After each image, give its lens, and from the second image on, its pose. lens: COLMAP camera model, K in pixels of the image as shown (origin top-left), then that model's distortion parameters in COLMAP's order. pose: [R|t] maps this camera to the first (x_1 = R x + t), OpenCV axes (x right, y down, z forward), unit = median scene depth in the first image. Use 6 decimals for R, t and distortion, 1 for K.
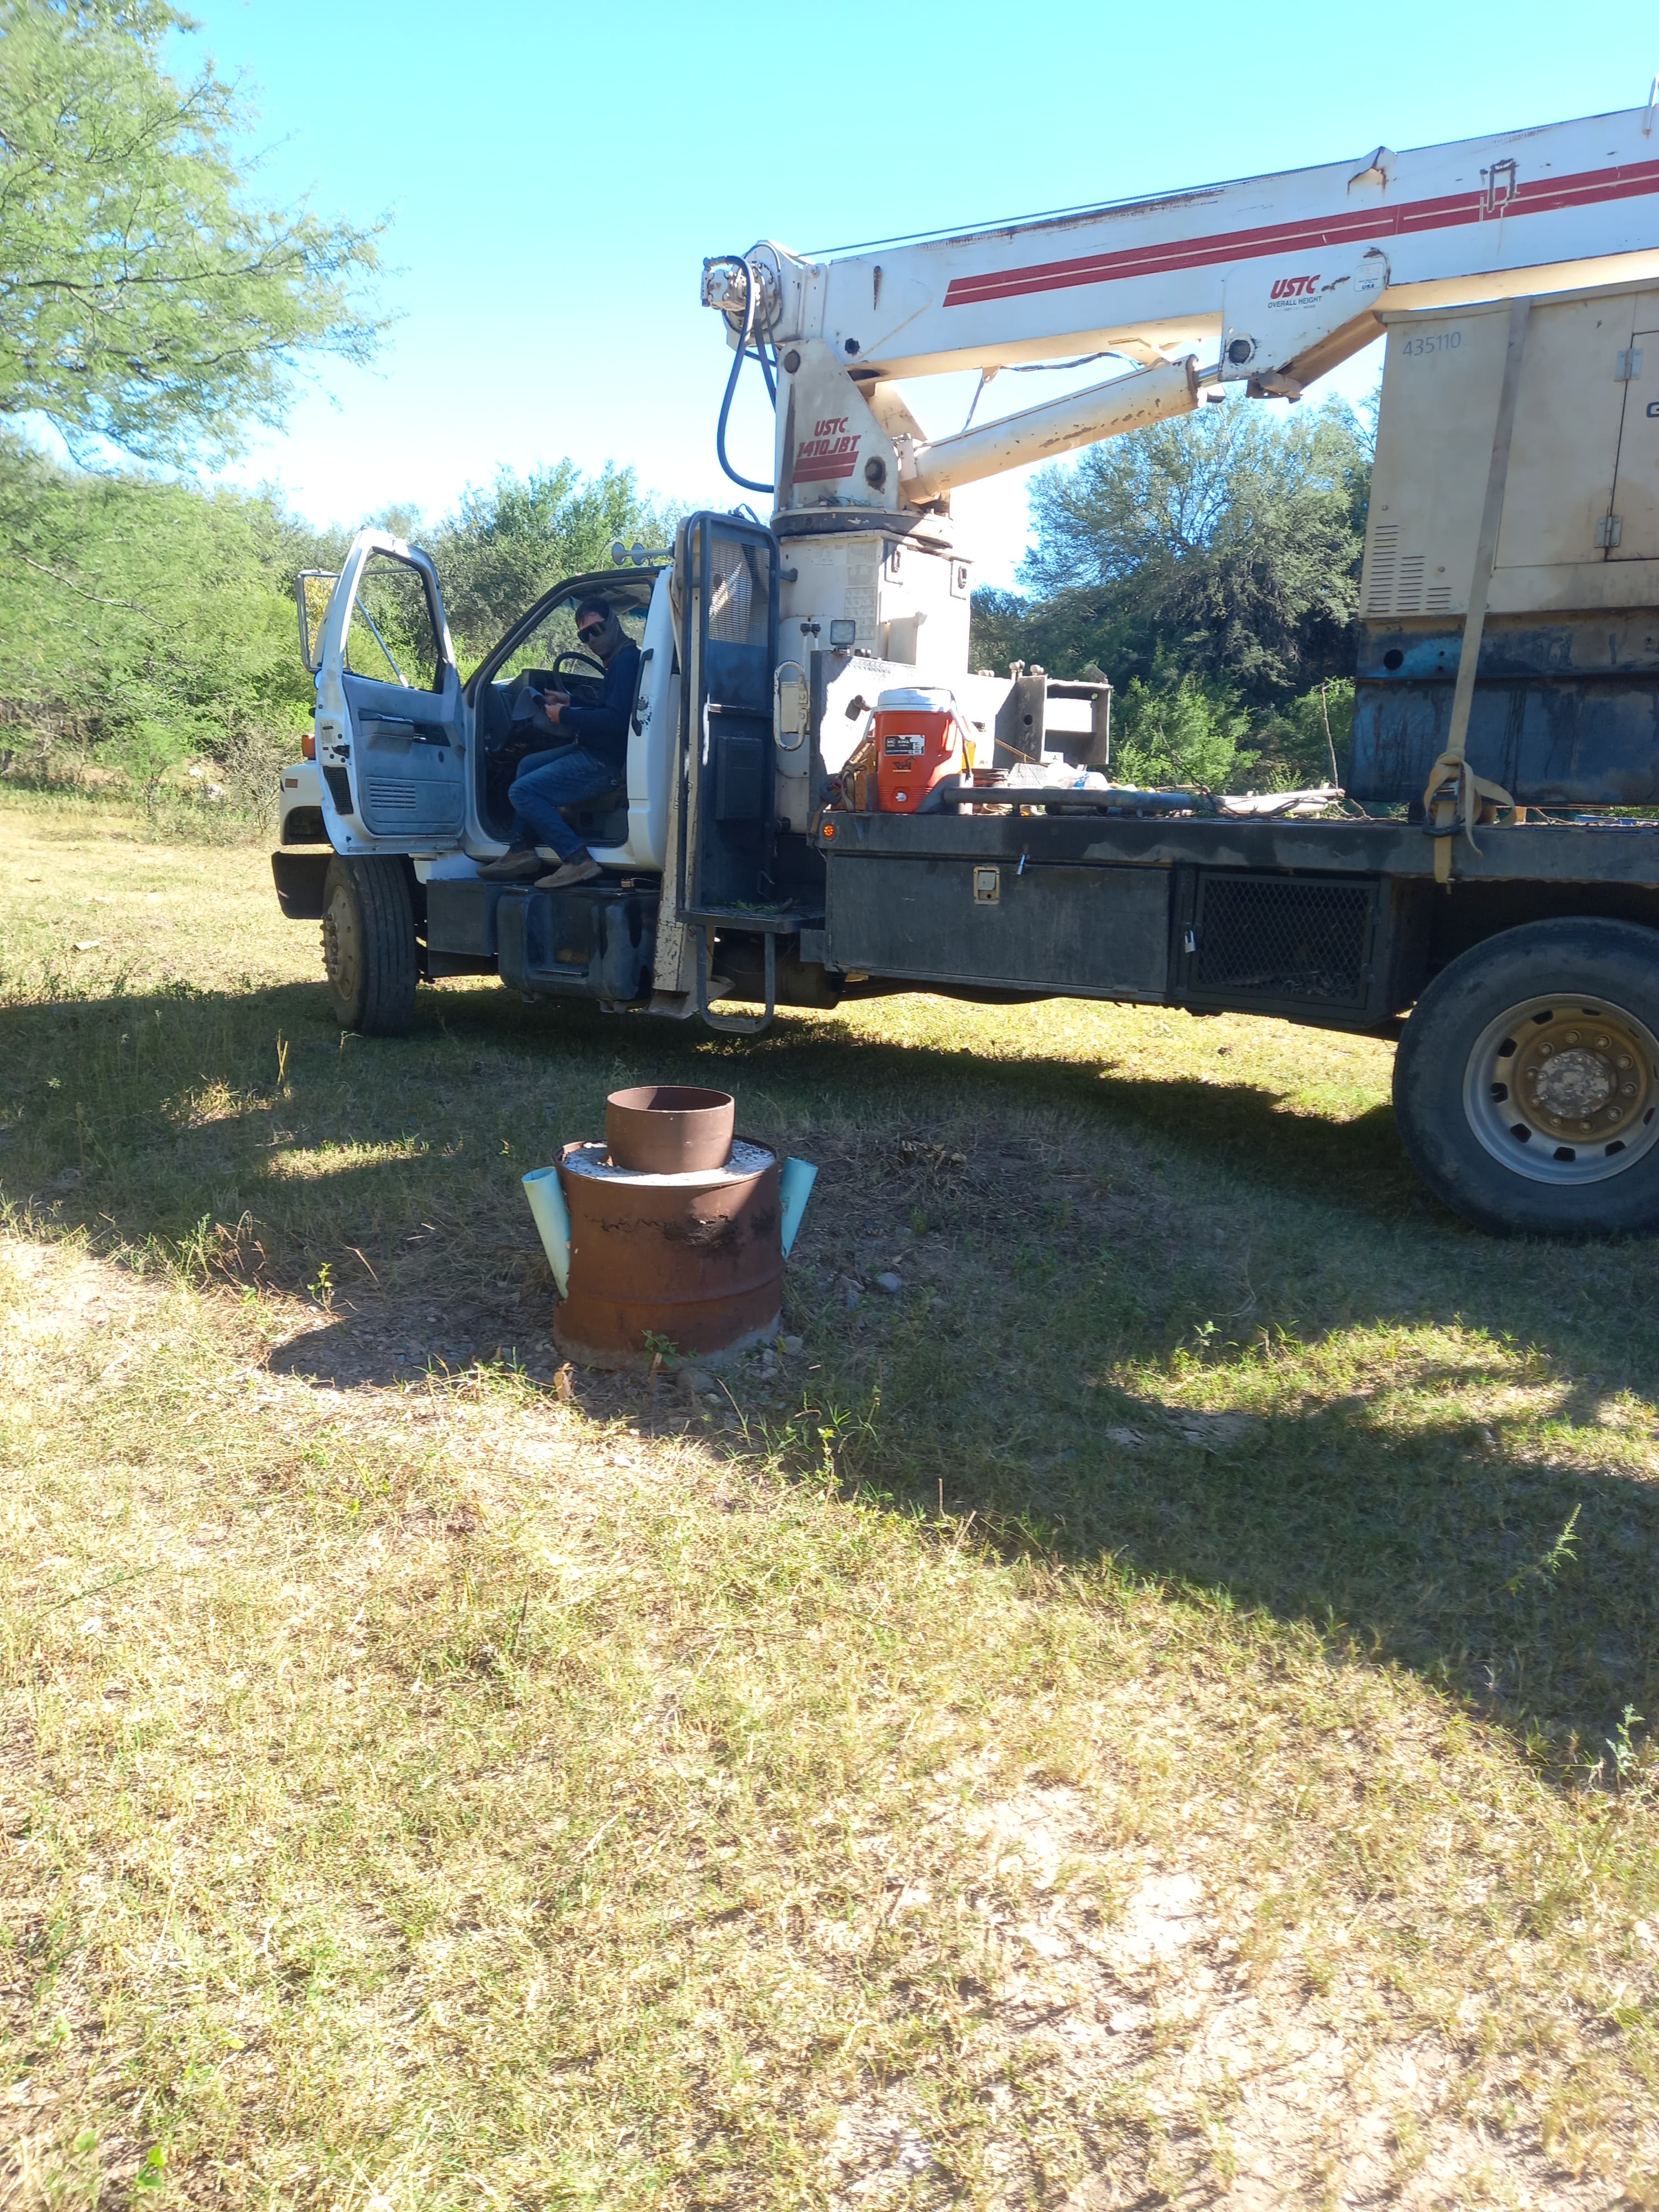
lens RADIAL K [[1322.9, 0, 829.5], [0, 1322.9, 1106.0], [0, 0, 1]] dist [-0.058347, 0.003984]
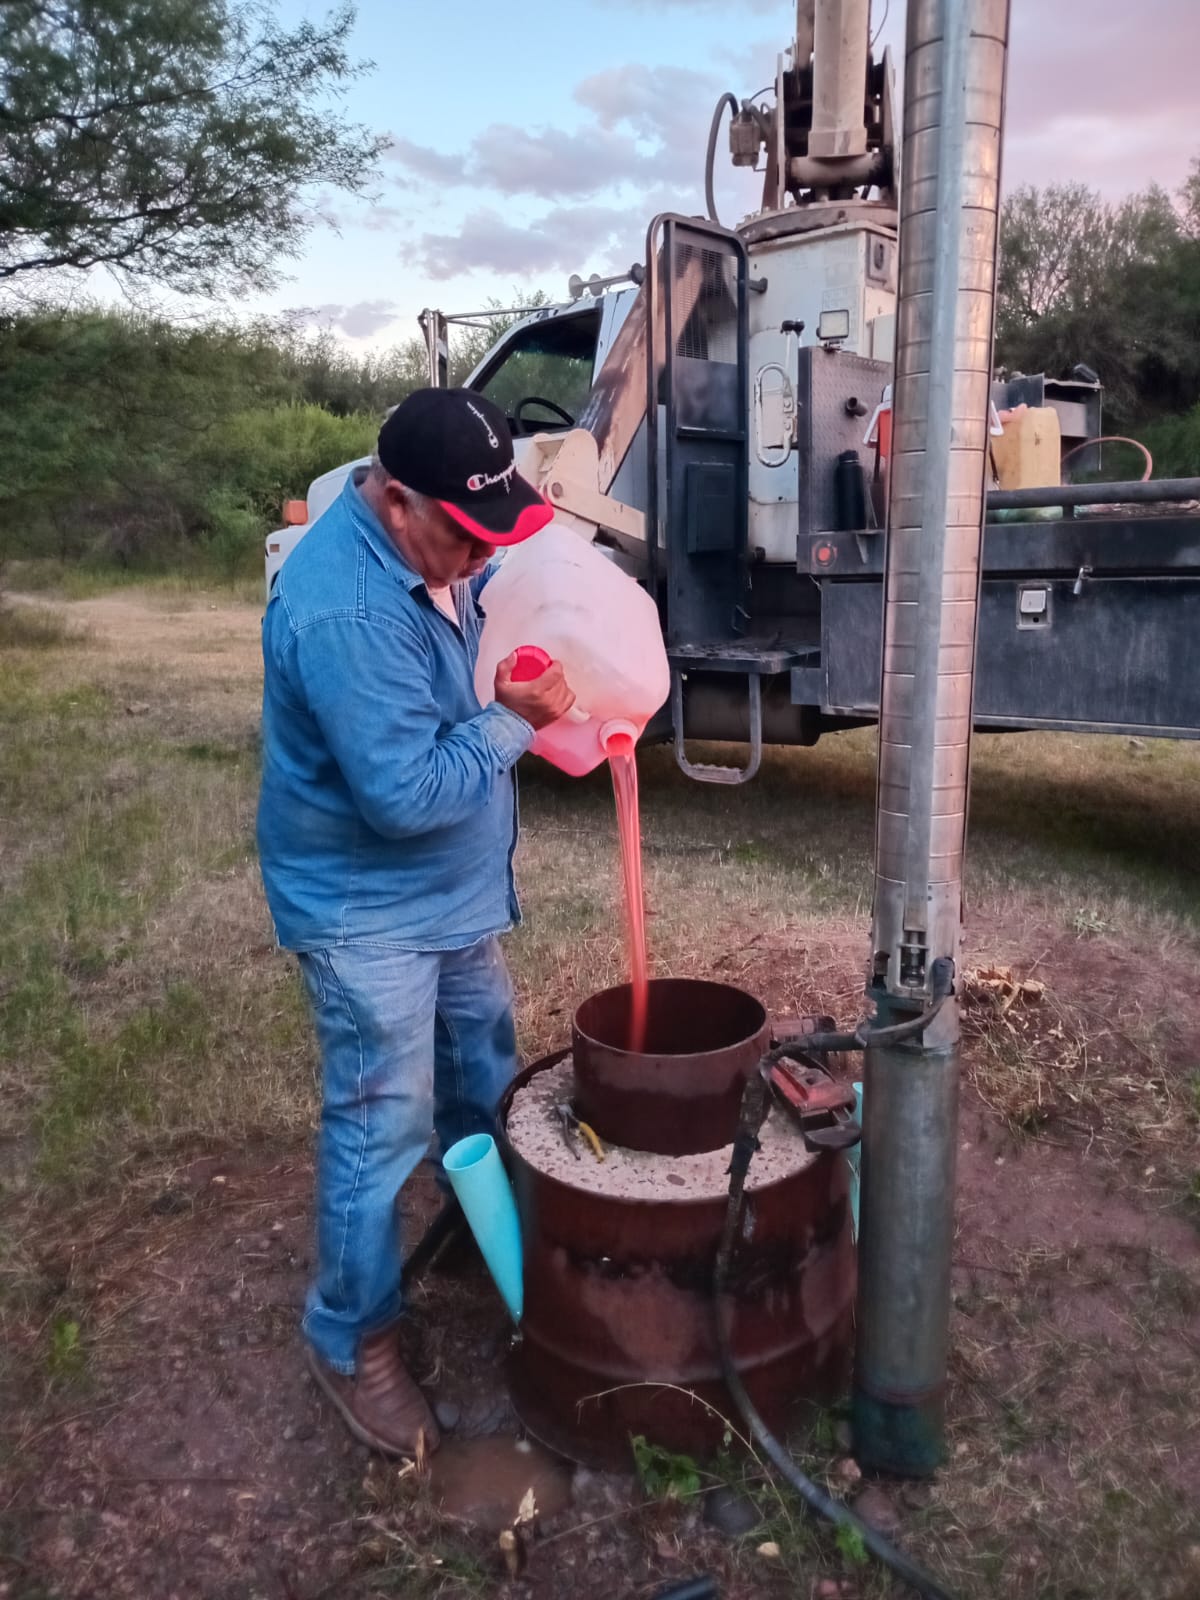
lens RADIAL K [[956.9, 0, 600.0], [0, 956.9, 800.0], [0, 0, 1]] dist [-0.058347, 0.003984]
pose [[0.986482, -0.035149, -0.160056, -0.041588], [0.039231, 0.998979, 0.022414, -0.052194], [0.159104, -0.028390, 0.986853, 0.276545]]
